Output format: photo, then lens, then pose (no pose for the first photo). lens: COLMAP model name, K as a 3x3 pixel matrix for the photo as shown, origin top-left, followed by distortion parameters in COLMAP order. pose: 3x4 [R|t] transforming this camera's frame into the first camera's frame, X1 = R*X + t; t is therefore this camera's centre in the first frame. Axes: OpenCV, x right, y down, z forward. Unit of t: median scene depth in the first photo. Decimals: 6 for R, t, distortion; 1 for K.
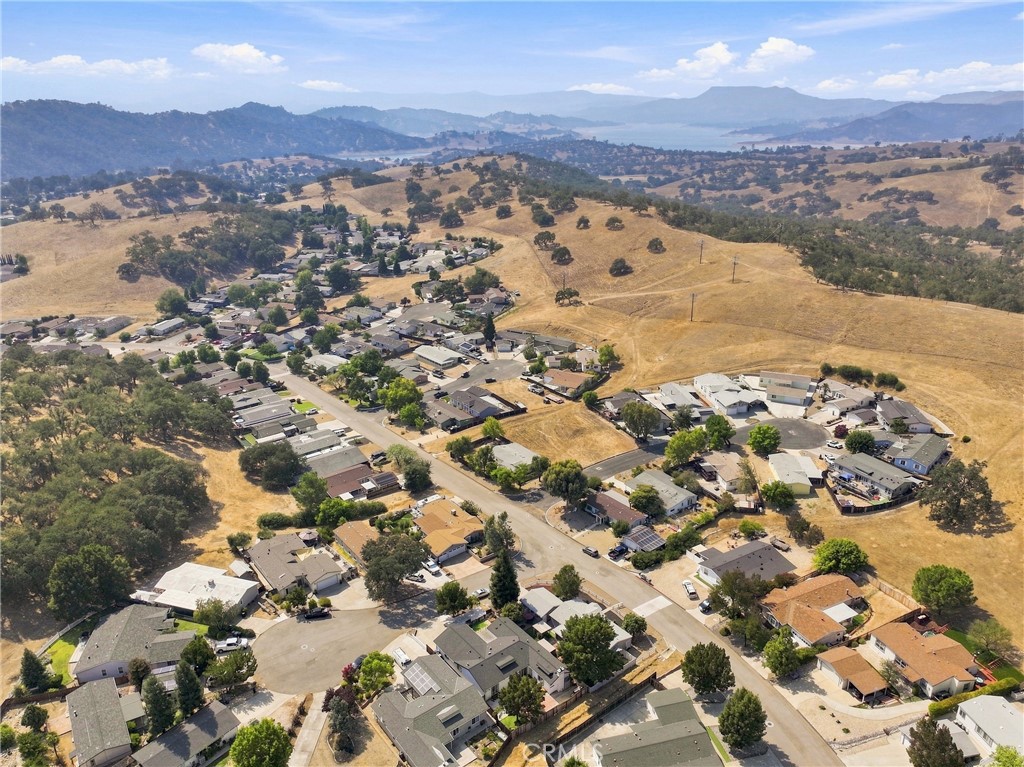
lens RADIAL K [[719.6, 0, 517.6], [0, 719.6, 383.0], [0, 0, 1]] dist [-0.001642, 0.015015]
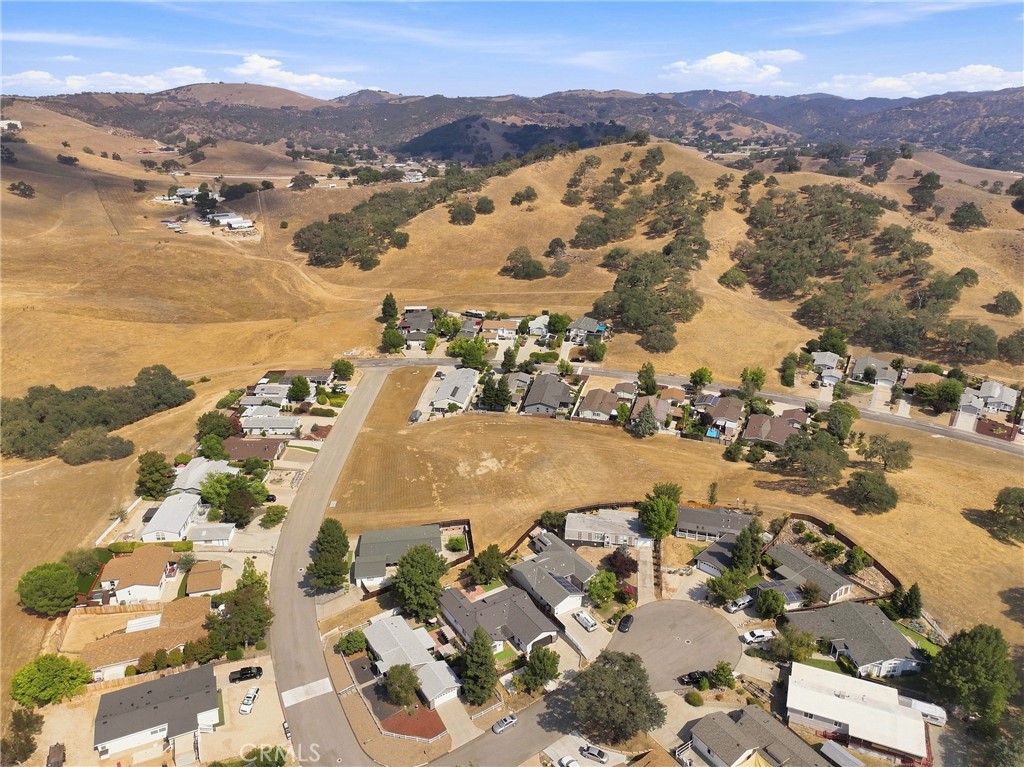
lens RADIAL K [[719.6, 0, 517.6], [0, 719.6, 383.0], [0, 0, 1]] dist [-0.001642, 0.015015]
pose [[-0.994613, -0.031074, 0.098890, -0.099505], [0.042835, 0.745535, 0.665088, -0.386536], [-0.094393, 0.665741, -0.740188, 1.034731]]
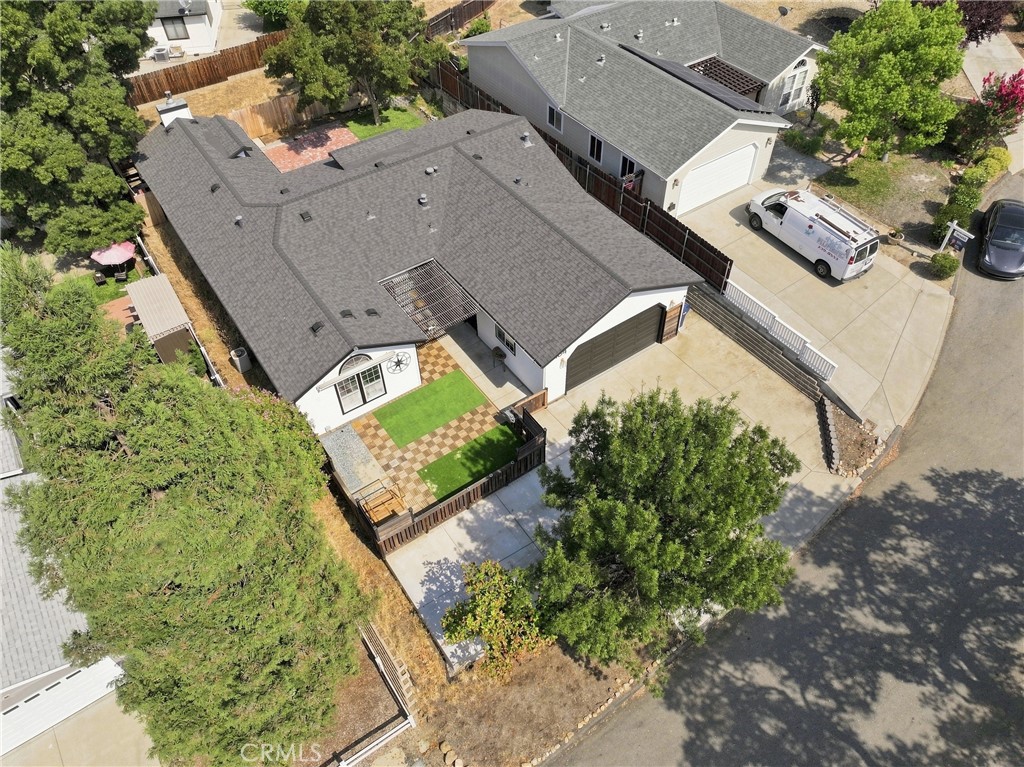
lens RADIAL K [[719.6, 0, 517.6], [0, 719.6, 383.0], [0, 0, 1]] dist [-0.001642, 0.015015]
pose [[-0.997329, -0.039875, 0.061189, -0.052855], [0.042722, 0.361004, 0.931585, 0.125753], [-0.059237, 0.931711, -0.358336, 0.749050]]
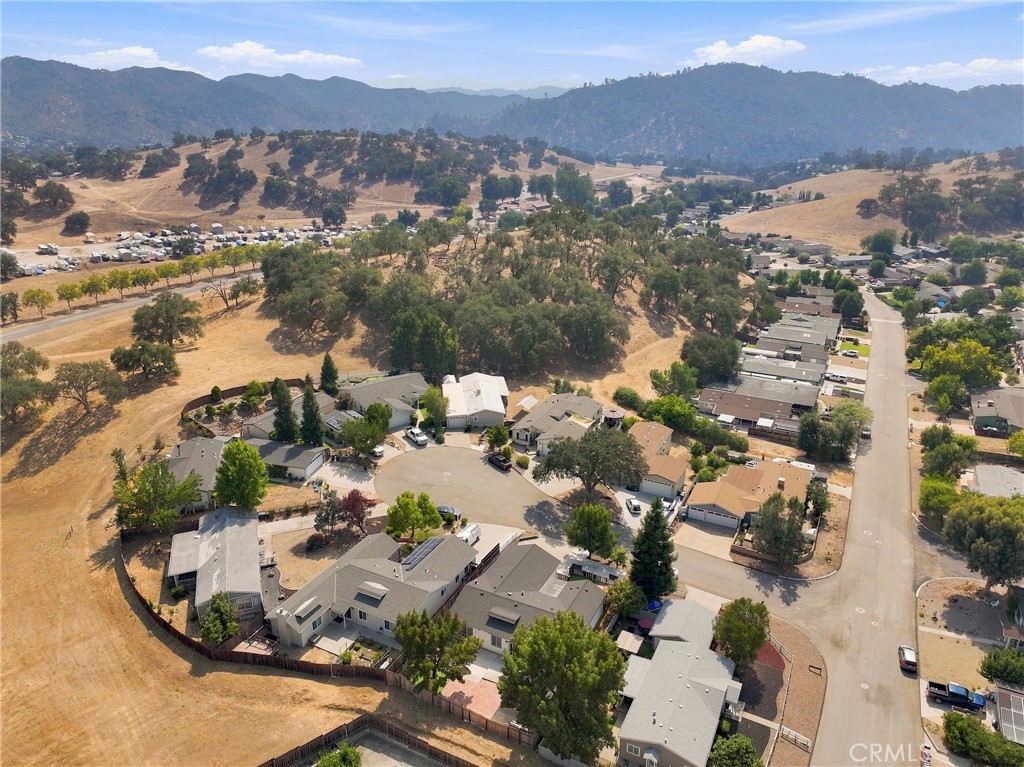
lens RADIAL K [[719.6, 0, 517.6], [0, 719.6, 383.0], [0, 0, 1]] dist [-0.001642, 0.015015]
pose [[0.418579, 0.334549, -0.844315, 0.295002], [-0.334041, 0.921222, 0.199418, 0.044953], [0.844516, 0.198564, 0.497358, 0.424355]]
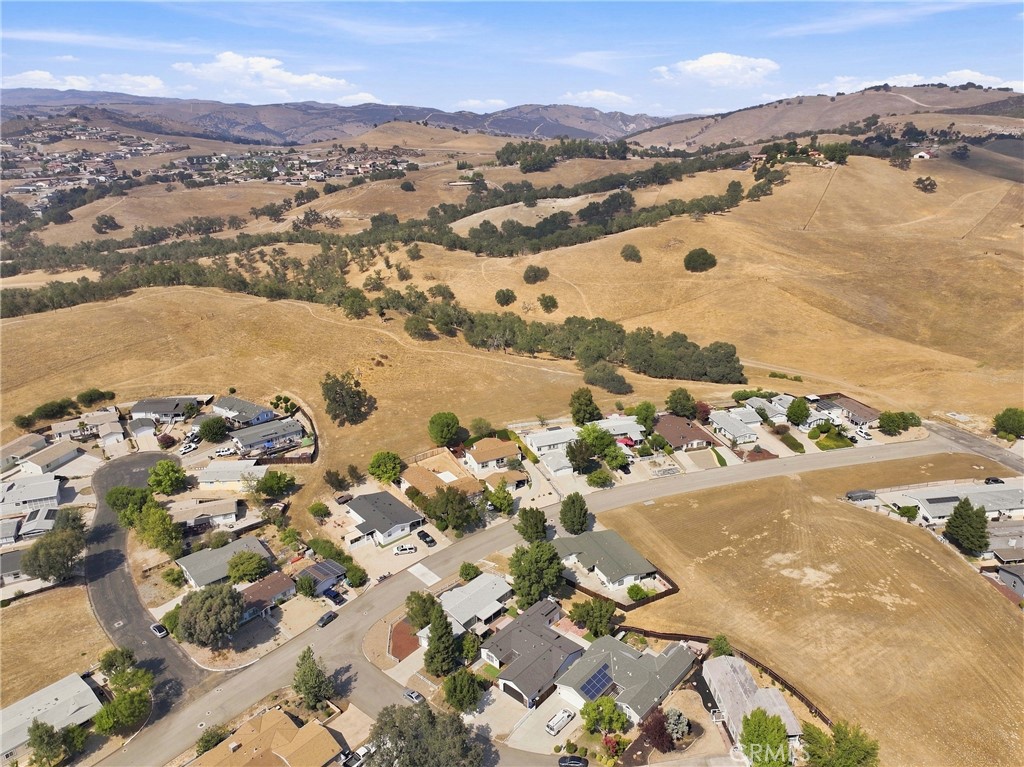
lens RADIAL K [[719.6, 0, 517.6], [0, 719.6, 383.0], [0, 0, 1]] dist [-0.001642, 0.015015]
pose [[-0.169848, -0.350899, 0.920881, -0.549428], [0.361075, 0.847315, 0.389464, -0.226617], [-0.916939, 0.398656, -0.017215, 0.592567]]
